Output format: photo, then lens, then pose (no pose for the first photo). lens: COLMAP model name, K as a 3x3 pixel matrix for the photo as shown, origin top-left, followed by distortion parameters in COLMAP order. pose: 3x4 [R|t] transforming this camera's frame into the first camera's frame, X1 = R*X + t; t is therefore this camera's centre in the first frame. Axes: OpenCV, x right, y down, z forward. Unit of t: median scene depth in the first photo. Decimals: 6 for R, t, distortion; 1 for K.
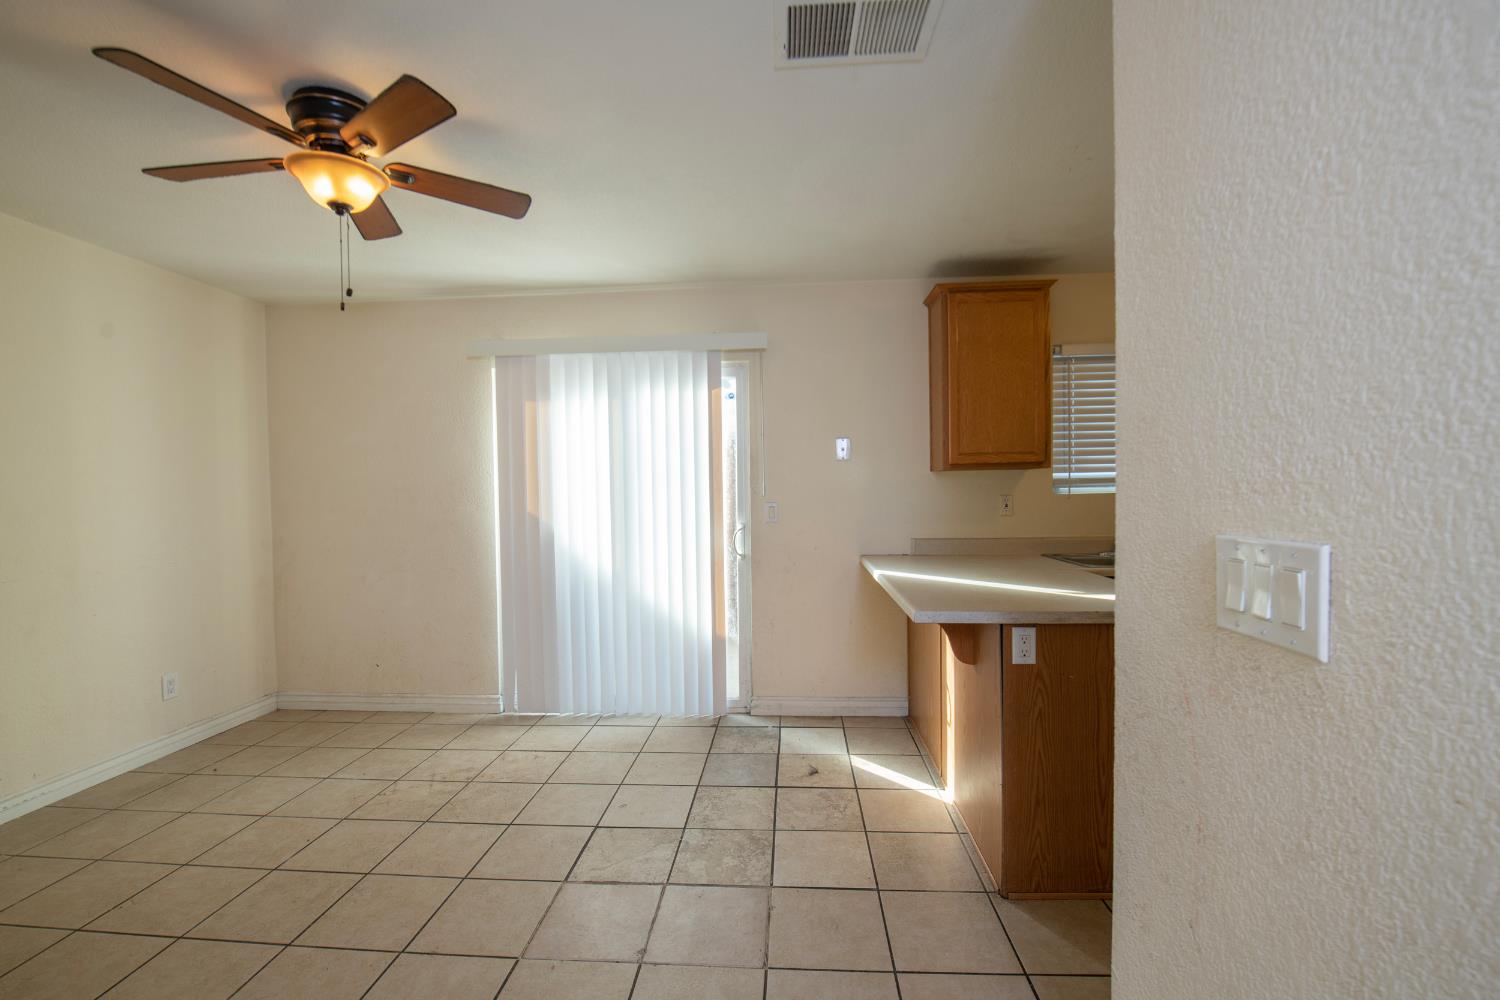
lens RADIAL K [[612.6, 0, 744.7], [0, 612.6, 501.6], [0, 0, 1]] dist [-0.000001, -0.006736]
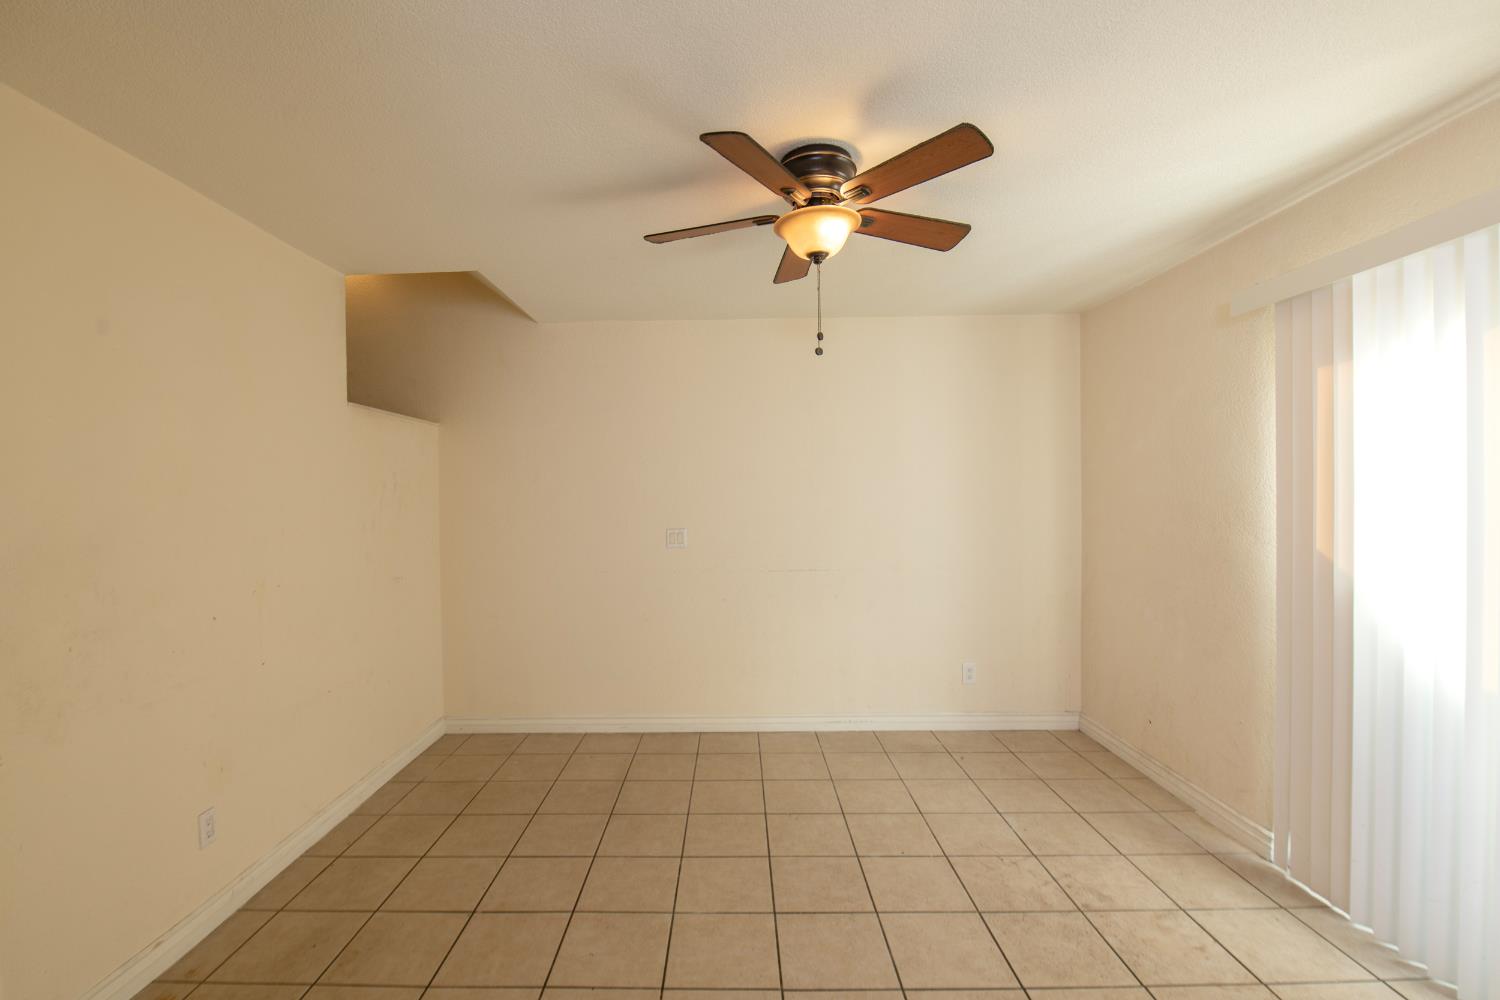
lens RADIAL K [[655.1, 0, 743.5], [0, 655.1, 507.1], [0, 0, 1]] dist [0.001765, -0.008077]
pose [[0.080170, 0.030768, -0.996306, 0.235792], [-0.006392, 0.999519, 0.030353, -0.045817], [0.996761, 0.003935, 0.080328, 0.407893]]
